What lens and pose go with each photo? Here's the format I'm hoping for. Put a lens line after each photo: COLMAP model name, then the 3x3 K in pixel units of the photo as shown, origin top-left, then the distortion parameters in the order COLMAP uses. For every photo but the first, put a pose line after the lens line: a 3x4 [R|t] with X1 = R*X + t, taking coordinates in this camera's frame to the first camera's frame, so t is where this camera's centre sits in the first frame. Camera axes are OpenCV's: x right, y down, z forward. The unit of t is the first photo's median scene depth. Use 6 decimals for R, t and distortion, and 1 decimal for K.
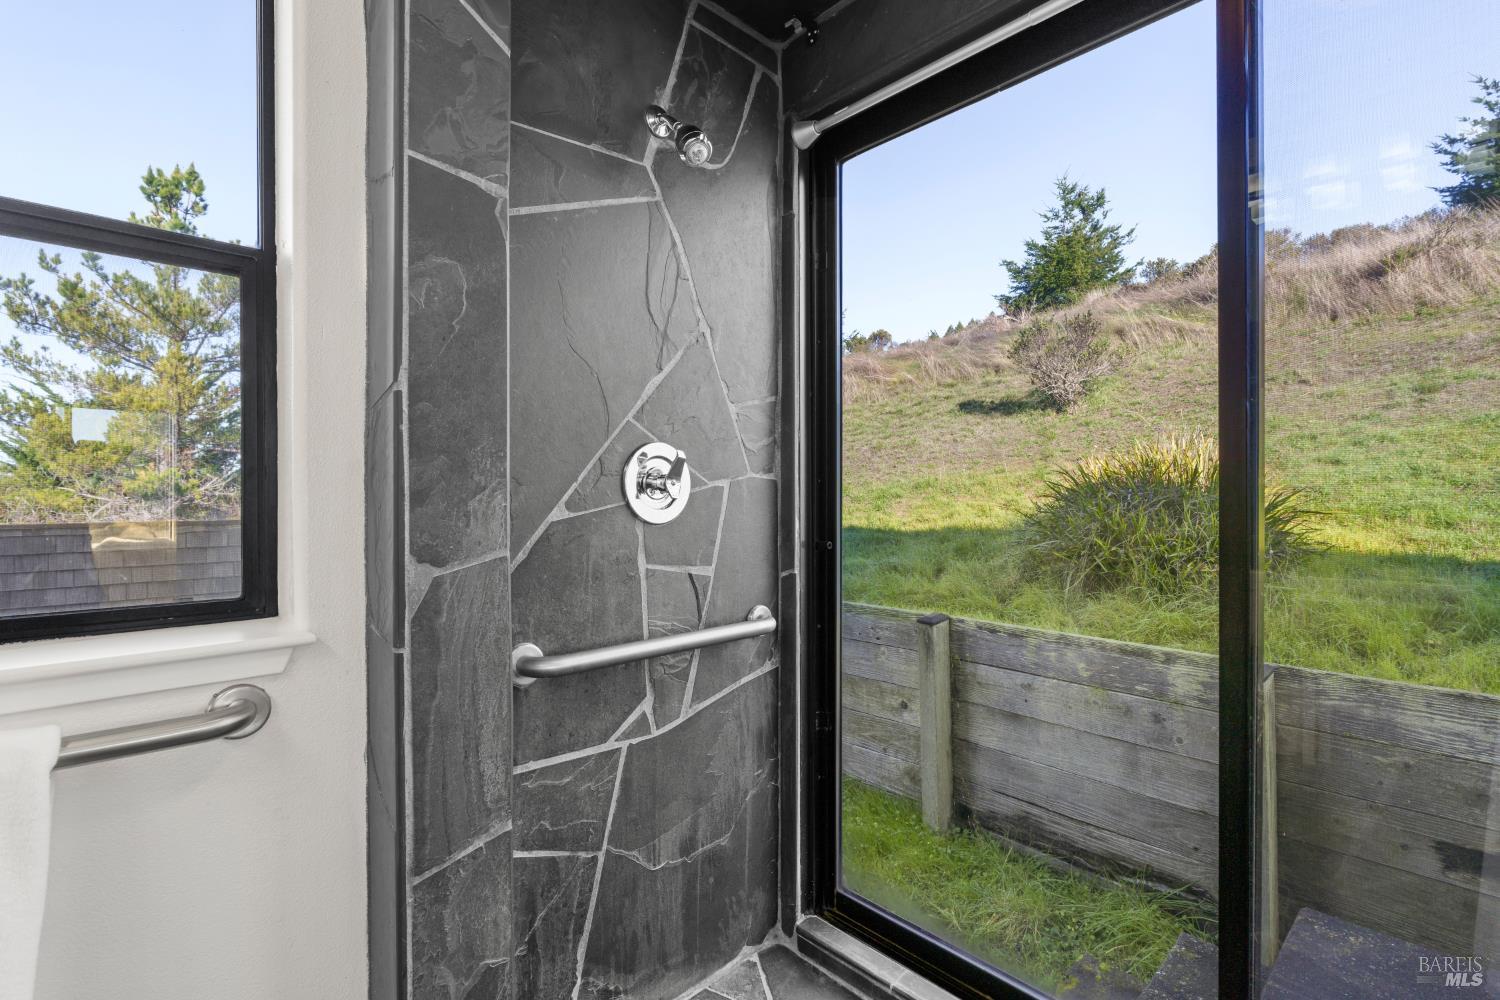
lens RADIAL K [[672.7, 0, 749.9], [0, 672.7, 495.1], [0, 0, 1]] dist [-0.005712, 0.001559]
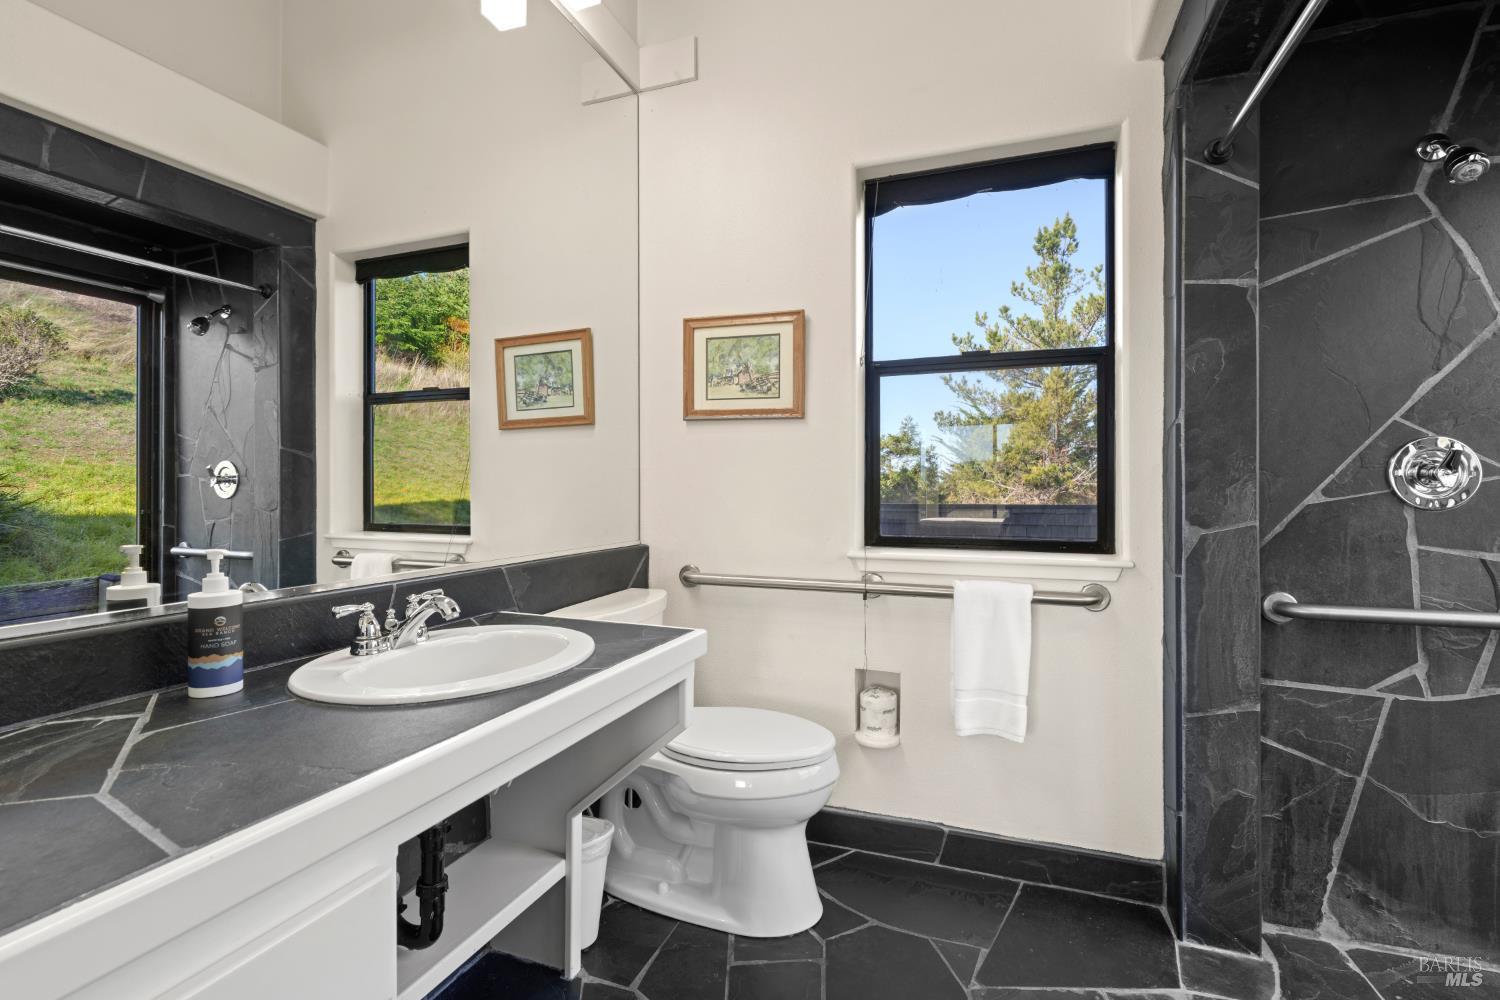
lens RADIAL K [[672.7, 0, 749.9], [0, 672.7, 495.1], [0, 0, 1]] dist [-0.005712, 0.001559]
pose [[0.422958, 0.011207, -0.906080, 0.406375], [0.002881, 0.999902, 0.013713, 0.000121], [0.906145, -0.008410, 0.422884, -0.512392]]
